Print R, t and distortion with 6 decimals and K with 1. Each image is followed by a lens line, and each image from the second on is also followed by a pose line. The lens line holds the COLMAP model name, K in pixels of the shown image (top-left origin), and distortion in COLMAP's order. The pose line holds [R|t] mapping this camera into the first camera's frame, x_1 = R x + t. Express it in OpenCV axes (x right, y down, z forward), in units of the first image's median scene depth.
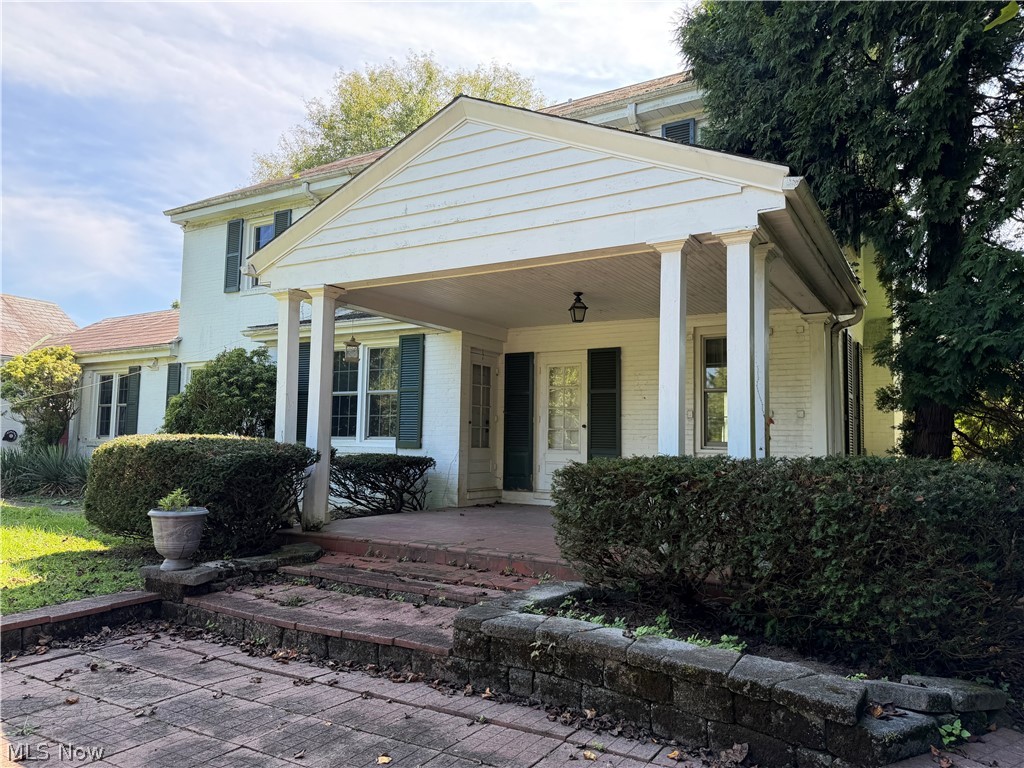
lens RADIAL K [[728.9, 0, 511.7], [0, 728.9, 385.0], [0, 0, 1]] dist [-0.002102, -0.000788]
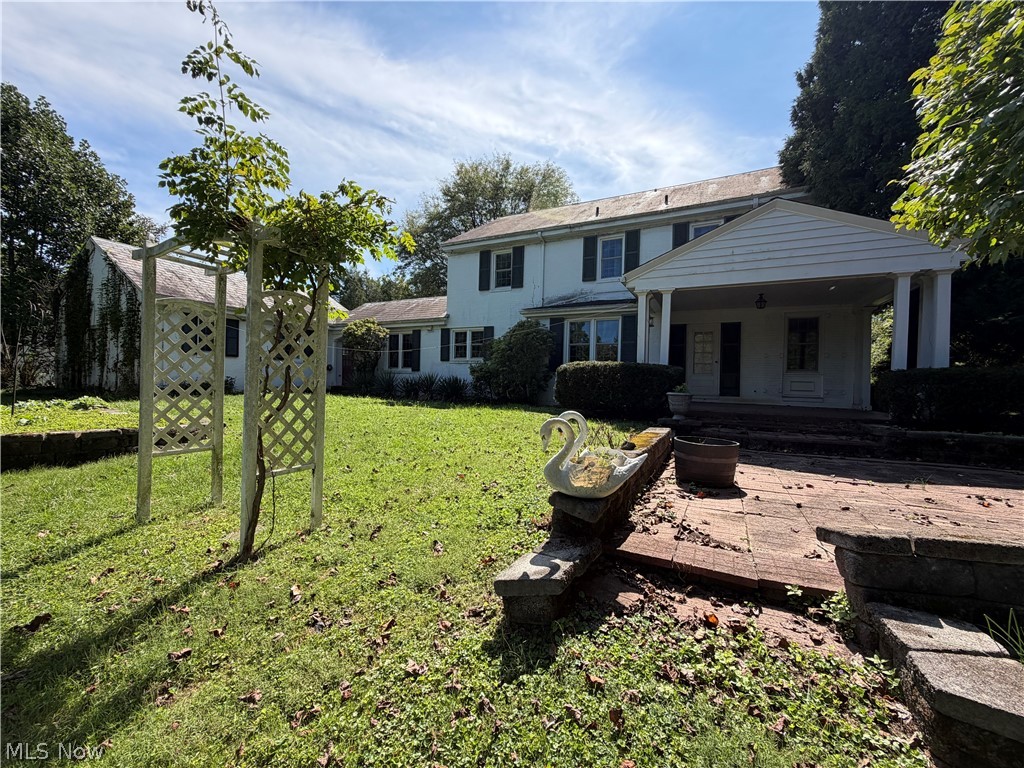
lens RADIAL K [[405.5, 0, 511.6], [0, 405.5, 381.9], [0, 0, 1]] dist [-0.001132, -0.000037]
pose [[0.995714, 0.000964, 0.092484, -0.410357], [-0.009186, 0.996031, 0.088527, 0.014230], [-0.092031, -0.088998, 0.991771, -0.054553]]
